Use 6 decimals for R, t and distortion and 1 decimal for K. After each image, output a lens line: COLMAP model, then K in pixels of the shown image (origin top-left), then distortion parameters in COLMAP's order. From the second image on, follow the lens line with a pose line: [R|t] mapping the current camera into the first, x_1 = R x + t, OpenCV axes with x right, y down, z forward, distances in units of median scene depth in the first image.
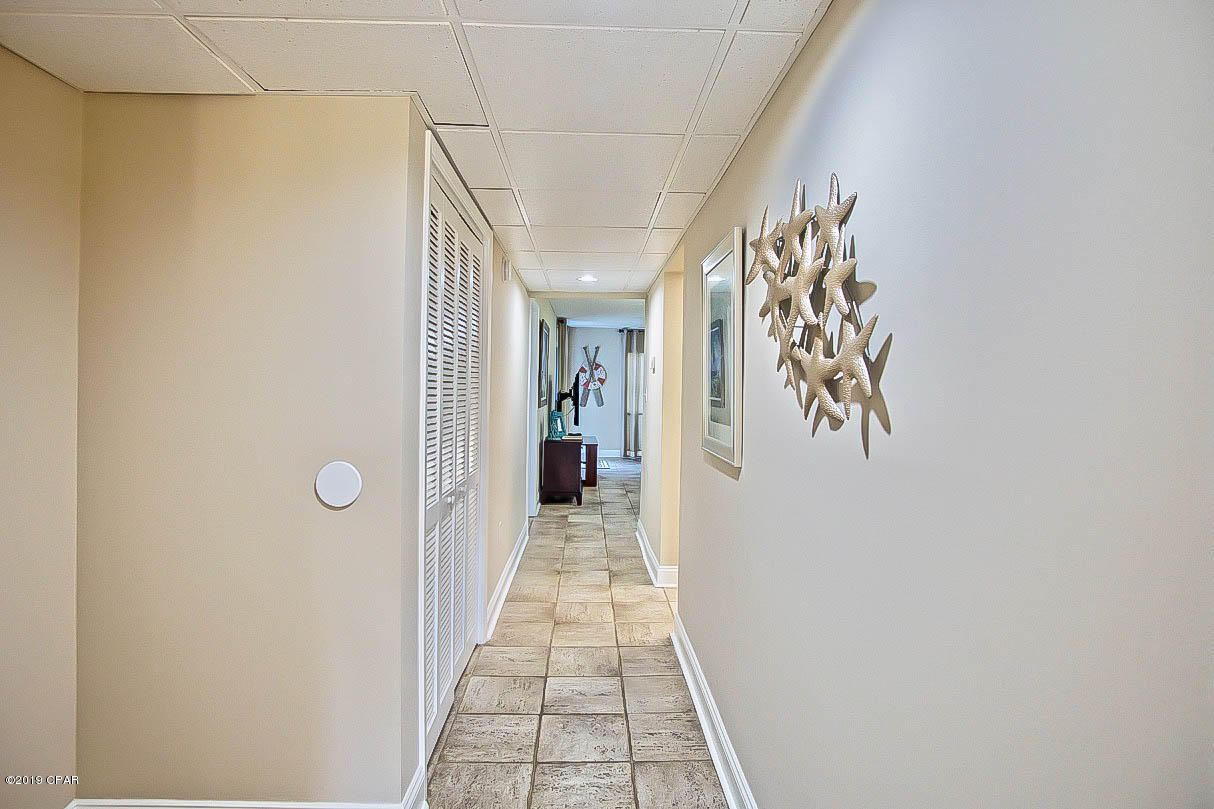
lens RADIAL K [[649.9, 0, 607.0], [0, 649.9, 395.7], [0, 0, 1]] dist [-0.033357, 0.008762]
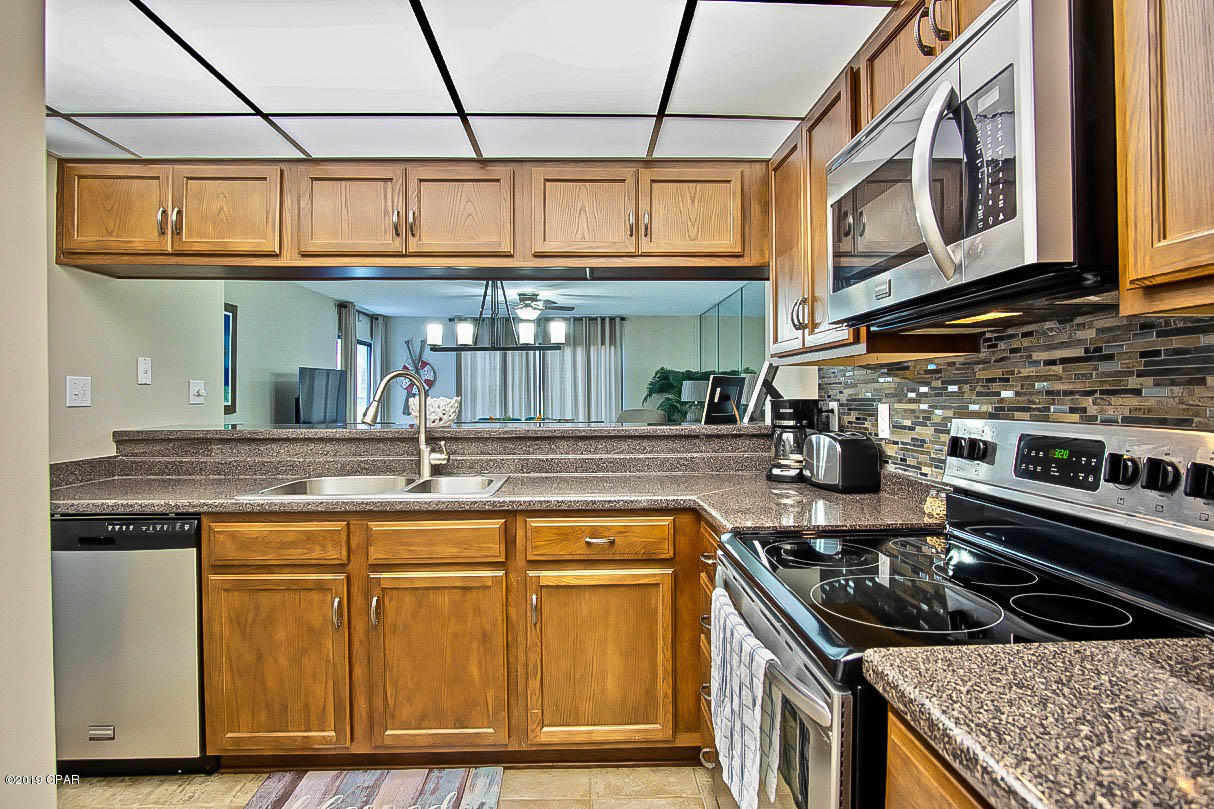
lens RADIAL K [[649.9, 0, 607.0], [0, 649.9, 395.7], [0, 0, 1]] dist [-0.033357, 0.008762]
pose [[0.999748, -0.021365, 0.006872, 0.206840], [0.021437, 0.999715, -0.010471, 0.006586], [-0.006647, 0.010616, 0.999922, 0.196817]]
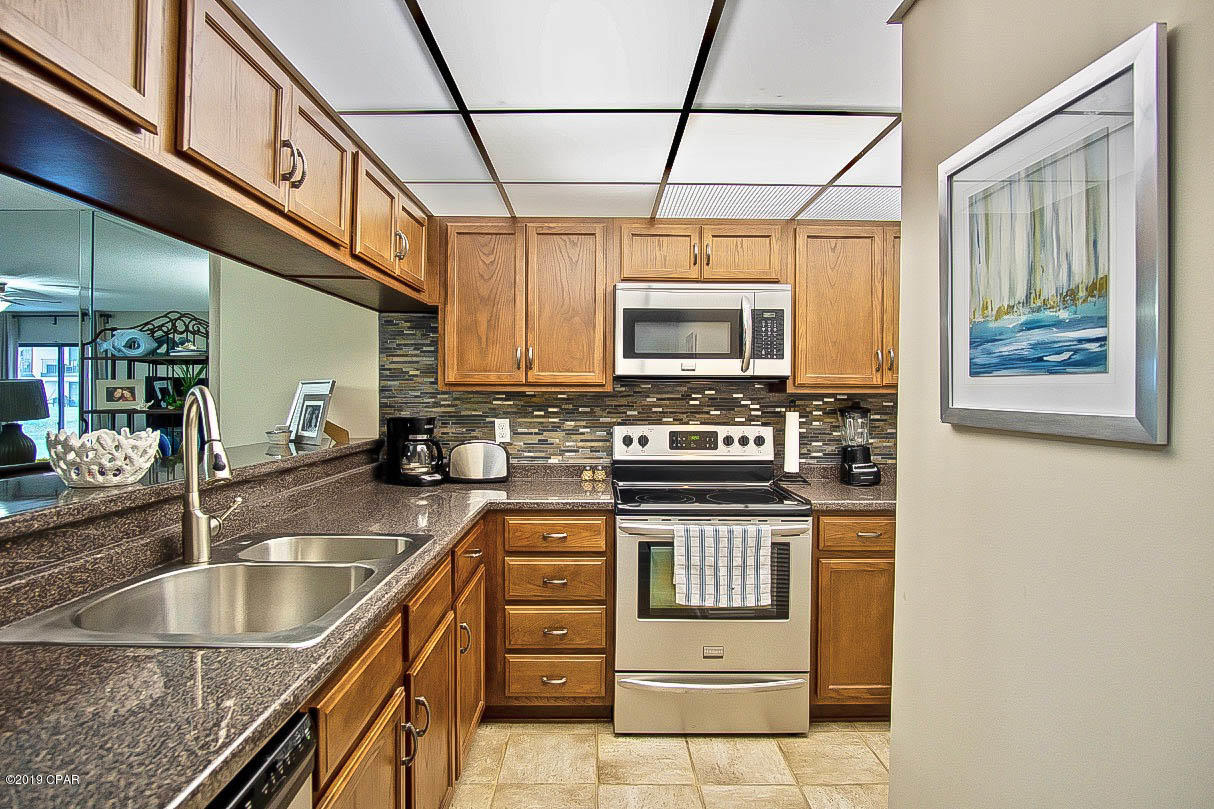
lens RADIAL K [[649.9, 0, 607.0], [0, 649.9, 395.7], [0, 0, 1]] dist [-0.033357, 0.008762]
pose [[0.016291, -0.018383, 0.999698, 0.025136], [0.006556, 0.999811, 0.018278, -0.005062], [-0.999846, 0.006256, 0.016408, 0.326605]]
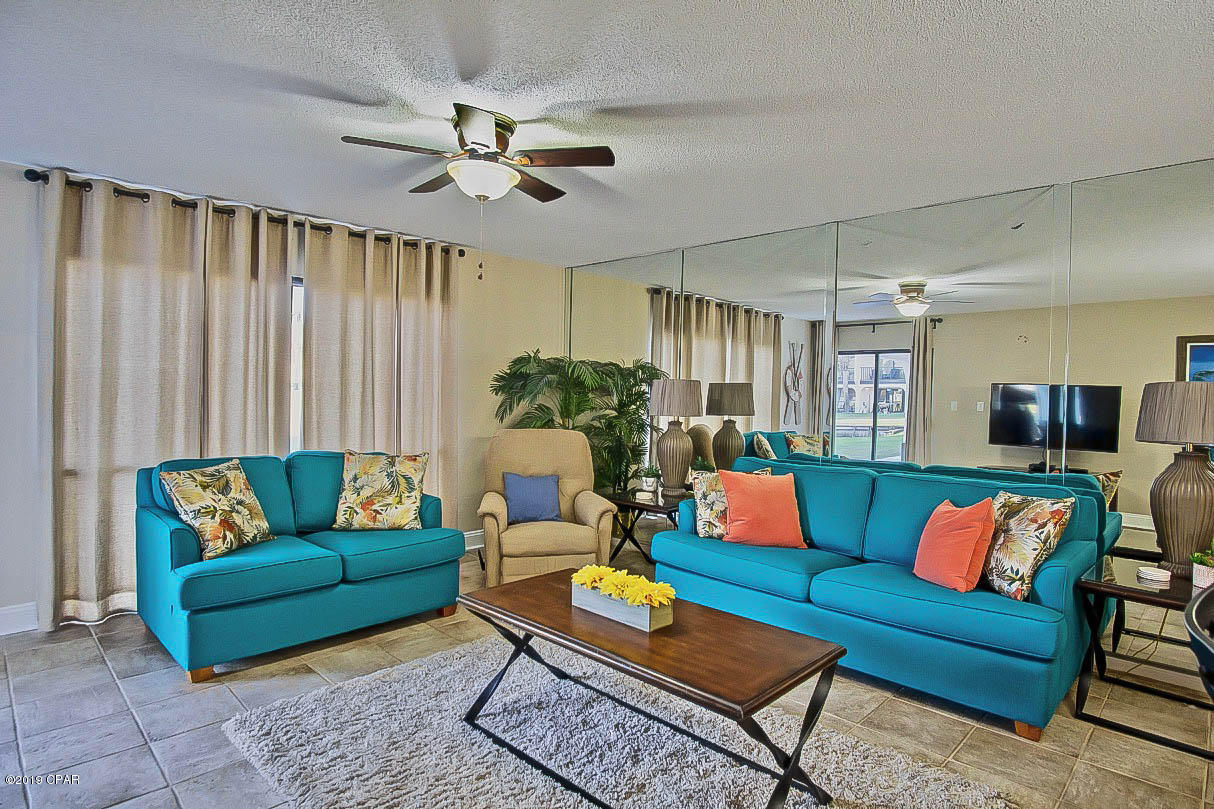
lens RADIAL K [[649.9, 0, 607.0], [0, 649.9, 395.7], [0, 0, 1]] dist [-0.033357, 0.008762]
pose [[0.724320, -0.006189, 0.689437, 0.010901], [-0.000254, 0.999957, 0.009243, -0.008734], [-0.689464, -0.006870, 0.724287, 0.637359]]
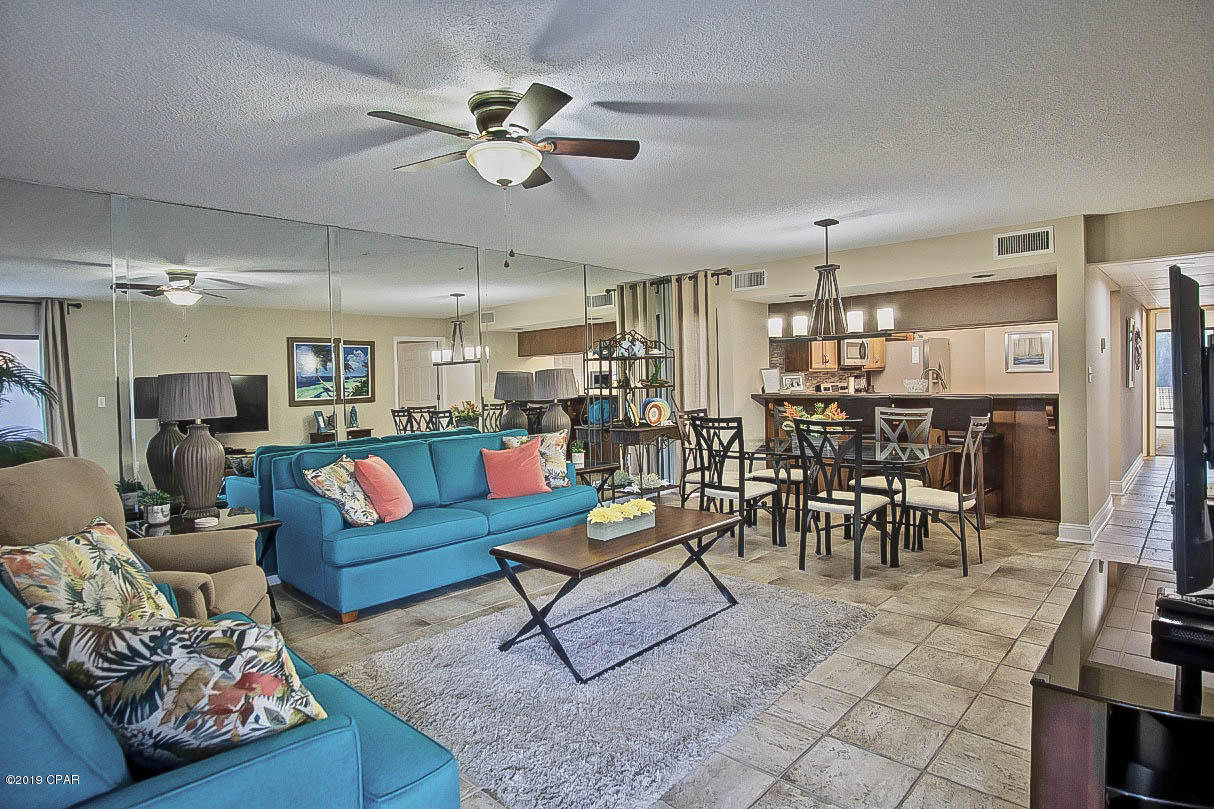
lens RADIAL K [[649.9, 0, 607.0], [0, 649.9, 395.7], [0, 0, 1]] dist [-0.033357, 0.008762]
pose [[-0.704660, -0.016660, 0.709349, -0.045116], [0.023939, 0.998597, 0.047234, -0.013684], [-0.709141, 0.050265, -0.703273, 0.967493]]
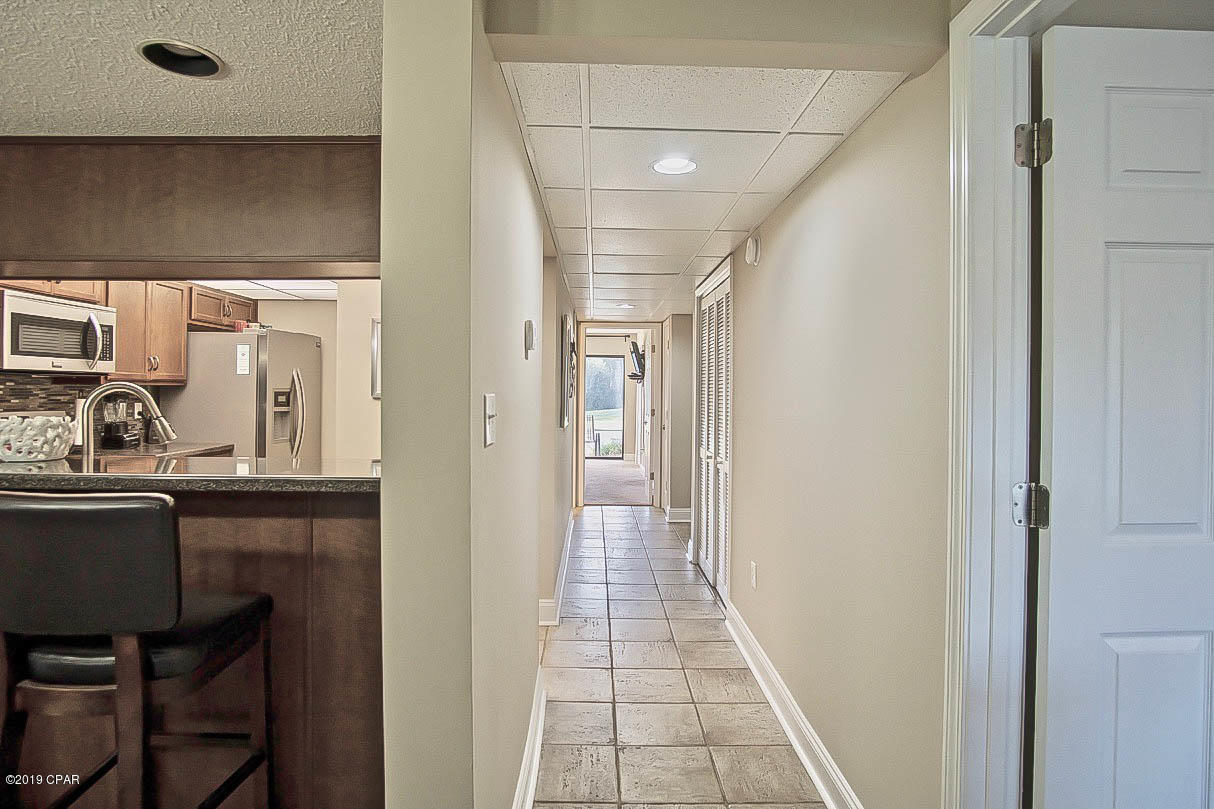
lens RADIAL K [[649.9, 0, 607.0], [0, 649.9, 395.7], [0, 0, 1]] dist [-0.033357, 0.008762]
pose [[-0.999578, -0.024579, 0.015471, 0.003488], [-0.024302, 0.999545, 0.017842, -0.007781], [-0.015902, 0.017458, -0.999721, 0.581434]]
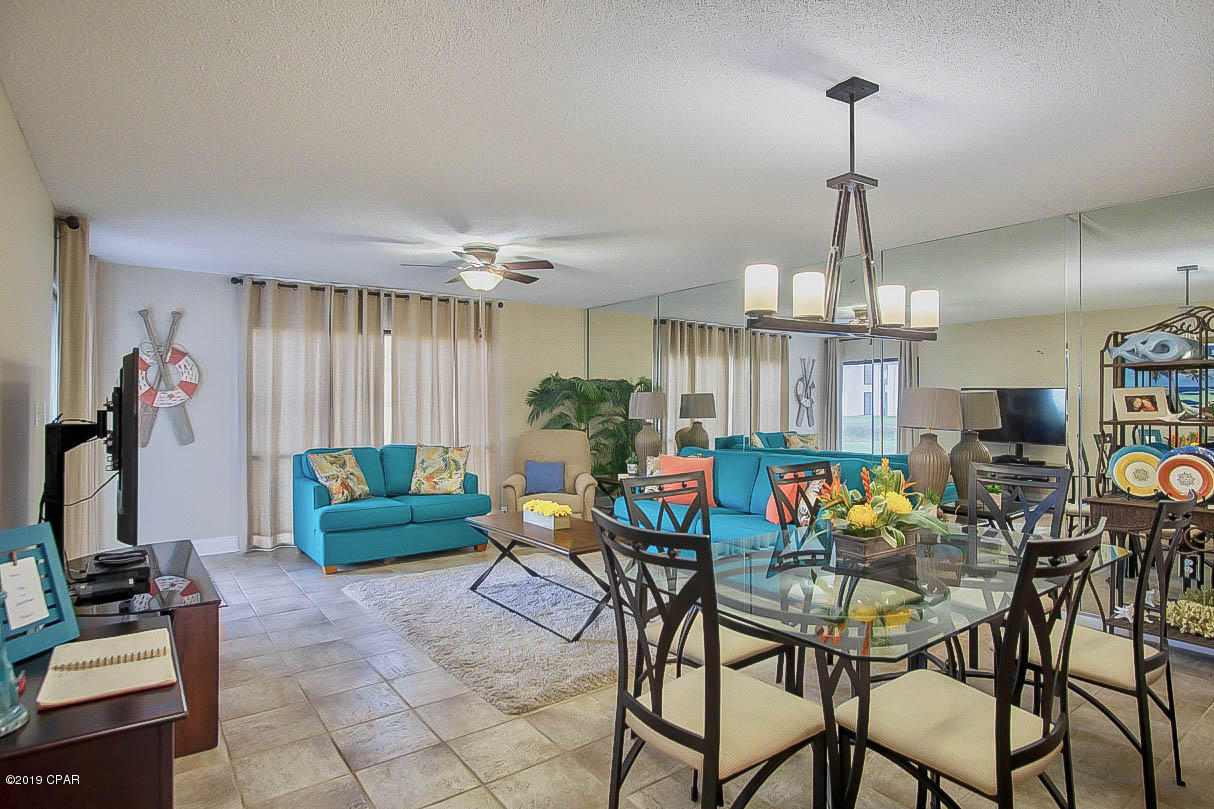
lens RADIAL K [[649.9, 0, 607.0], [0, 649.9, 395.7], [0, 0, 1]] dist [-0.033357, 0.008762]
pose [[0.820584, -0.010173, 0.571436, -0.024891], [0.019853, 0.999746, -0.010712, -0.006936], [-0.571181, 0.020135, 0.820577, 0.470743]]
